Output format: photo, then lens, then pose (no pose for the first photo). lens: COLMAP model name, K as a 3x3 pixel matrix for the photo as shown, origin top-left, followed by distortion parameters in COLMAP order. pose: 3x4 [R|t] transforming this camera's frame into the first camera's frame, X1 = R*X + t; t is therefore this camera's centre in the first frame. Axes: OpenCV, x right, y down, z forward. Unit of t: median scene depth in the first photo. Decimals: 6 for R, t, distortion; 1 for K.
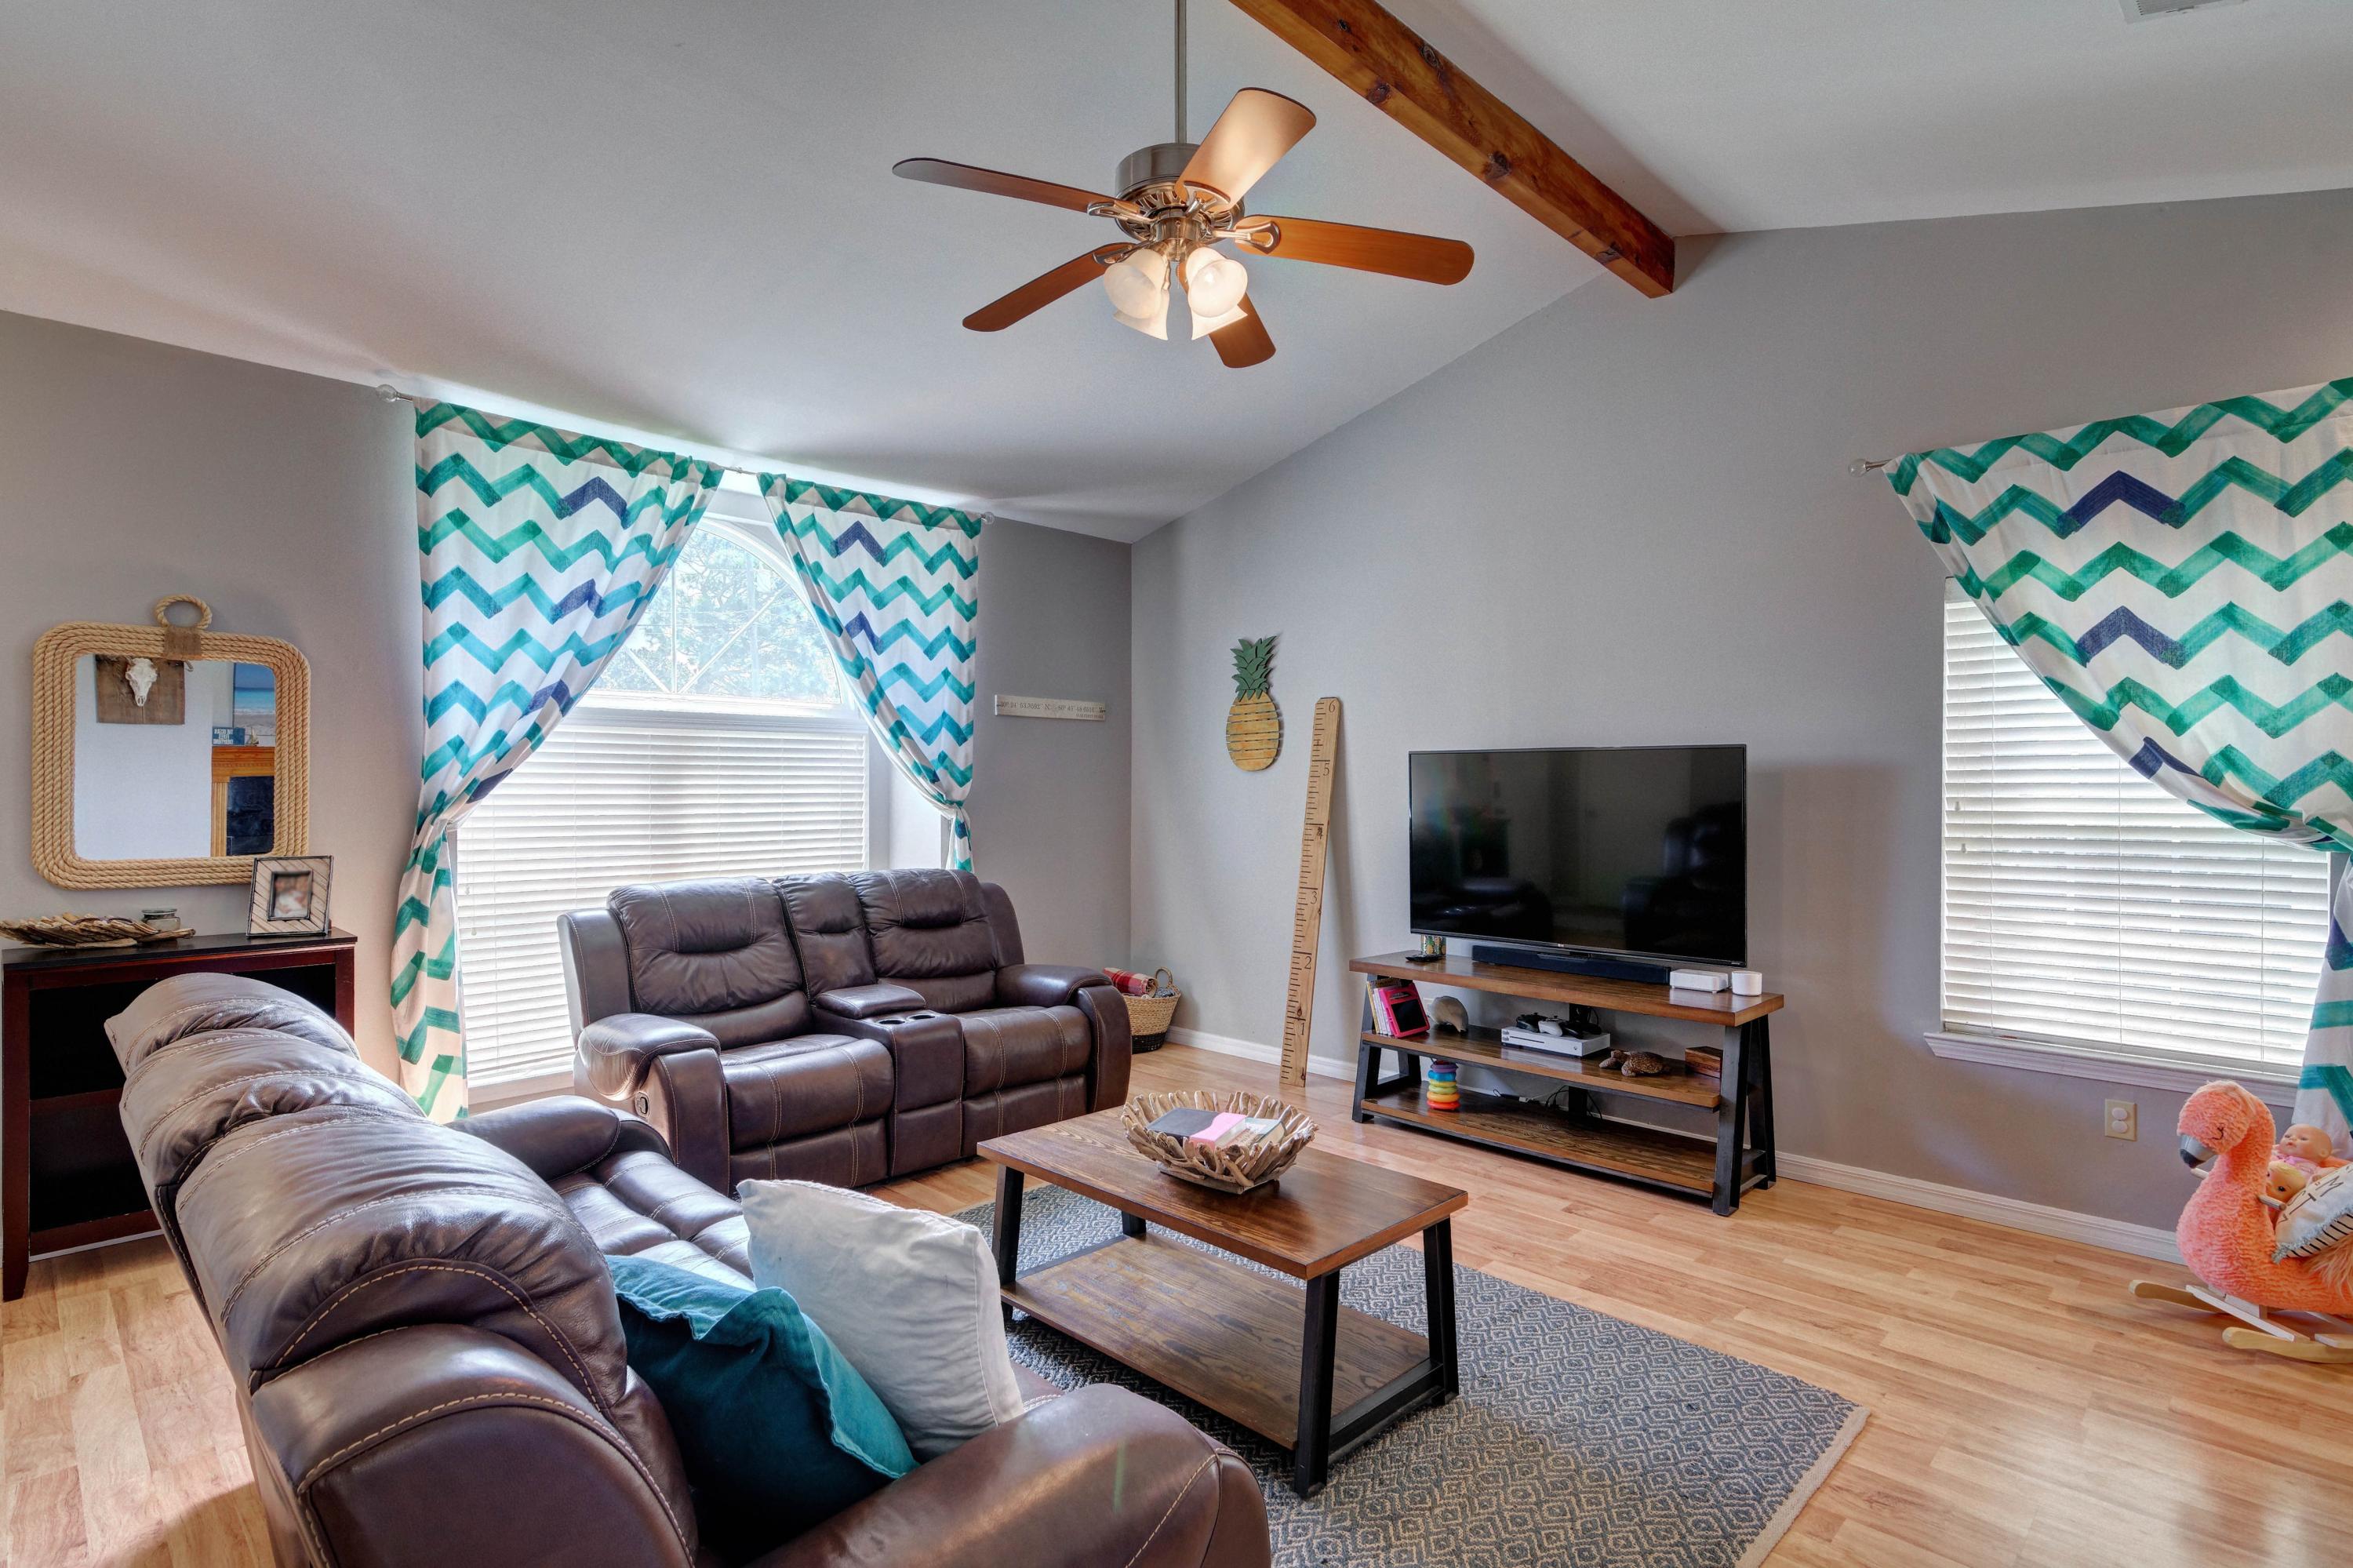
lens RADIAL K [[1146.7, 0, 1172.9], [0, 1146.7, 800.3], [0, 0, 1]] dist [0.000694, 0.000871]
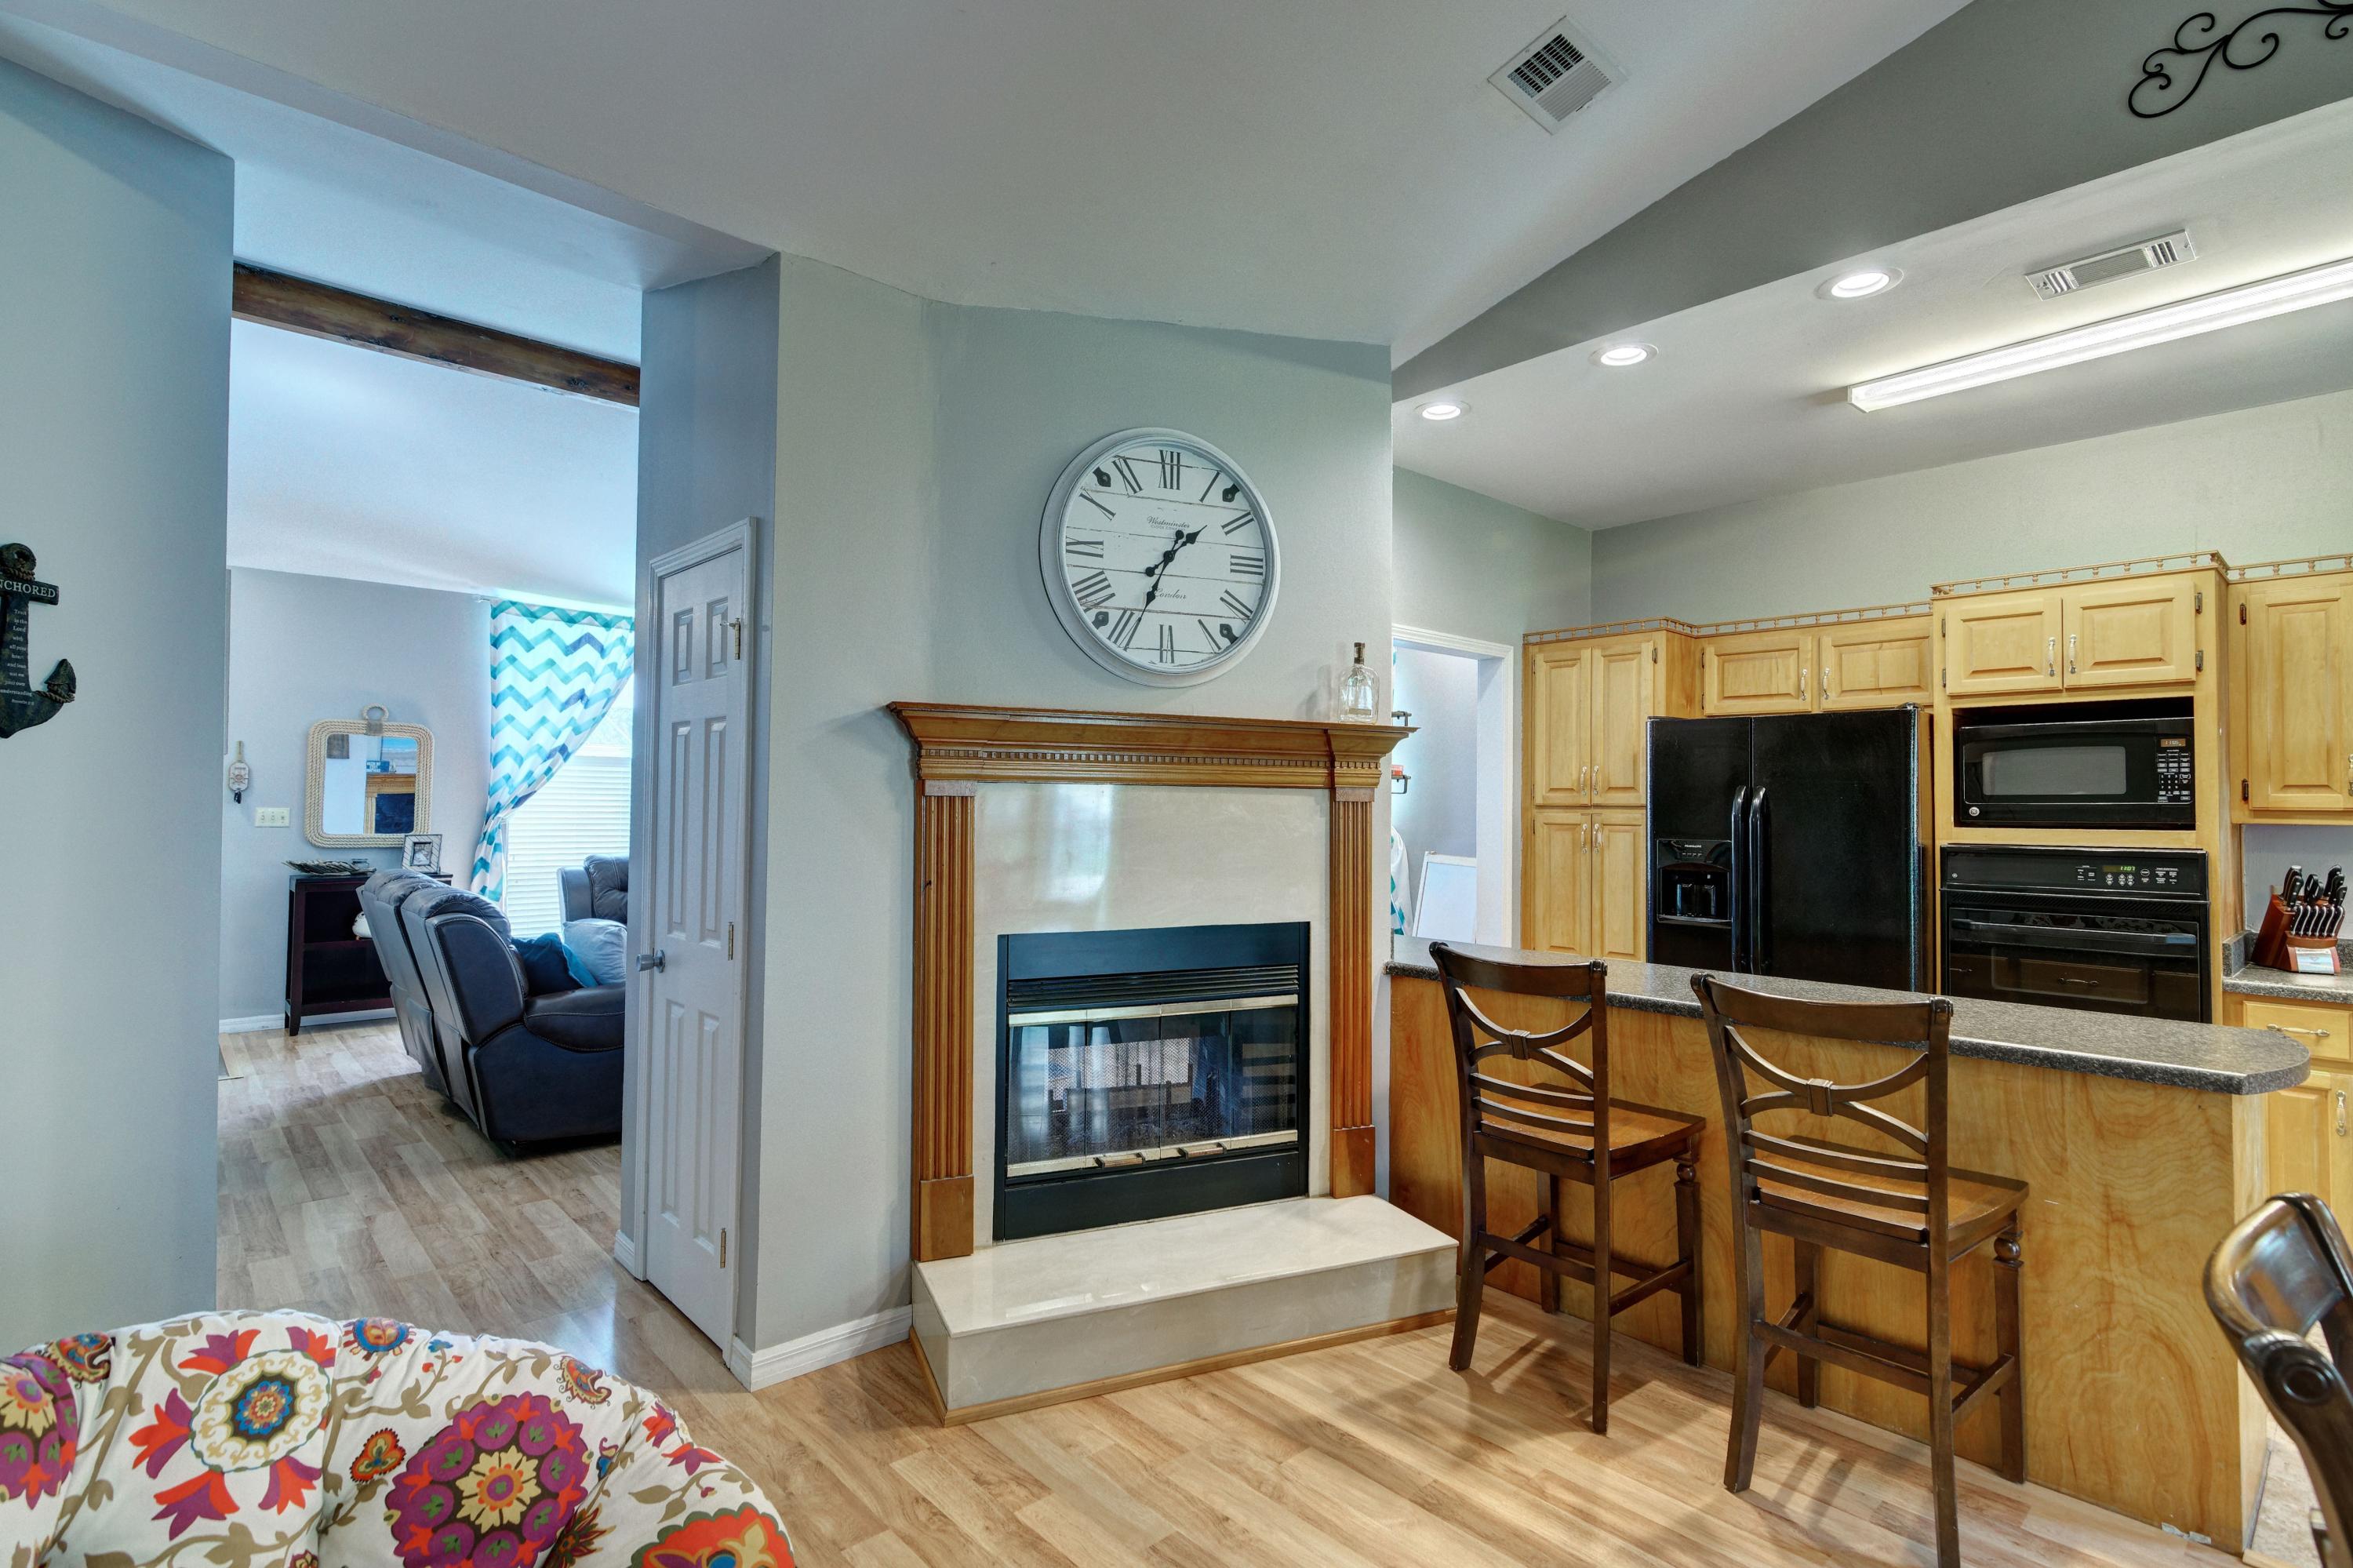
lens RADIAL K [[1119.6, 0, 1176.5], [0, 1119.6, 784.0], [0, 0, 1]] dist [0.001967, -0.000229]
pose [[0.998608, 0.007178, -0.052261, 0.538760], [-0.008977, 0.999372, -0.034275, 0.014336], [0.051982, 0.034697, 0.998045, -0.738203]]
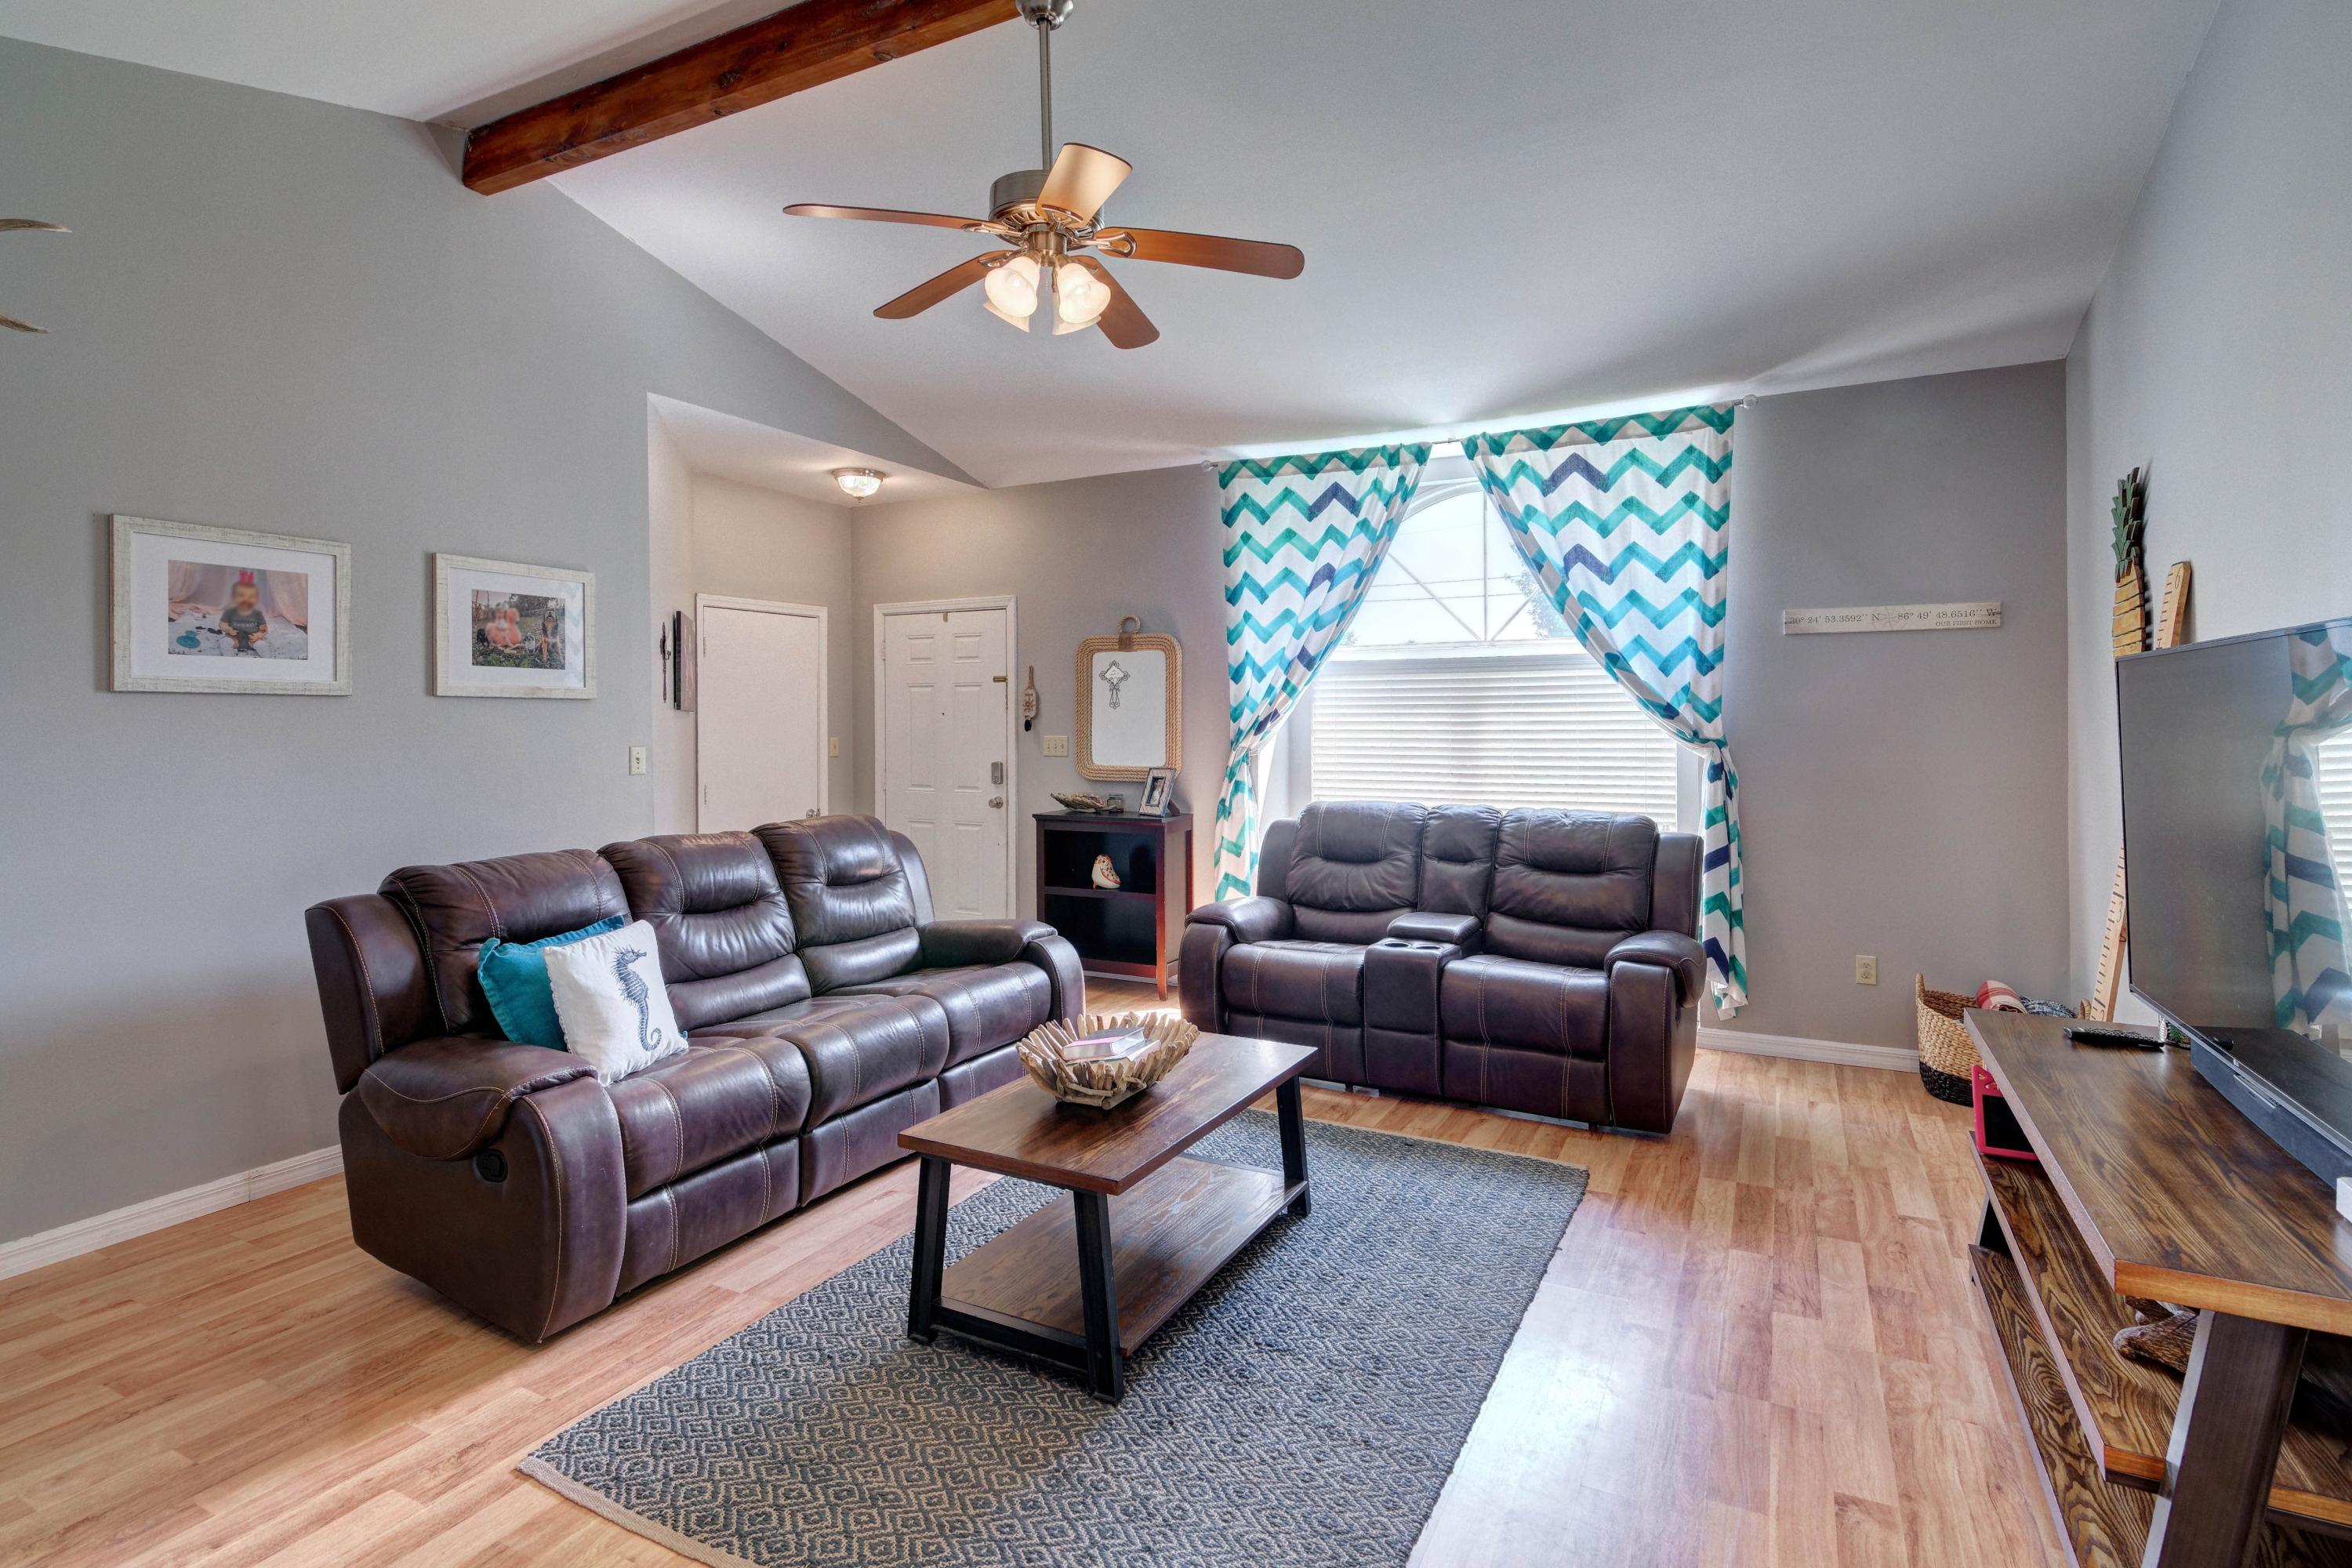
lens RADIAL K [[1146.4, 0, 1185.0], [0, 1146.4, 727.7], [0, 0, 1]] dist [0.000960, 0.000096]
pose [[0.294571, 0.003043, -0.955625, 0.675364], [-0.006495, 0.999978, 0.001182, -0.008150], [0.955607, 0.005858, 0.294584, 0.467370]]
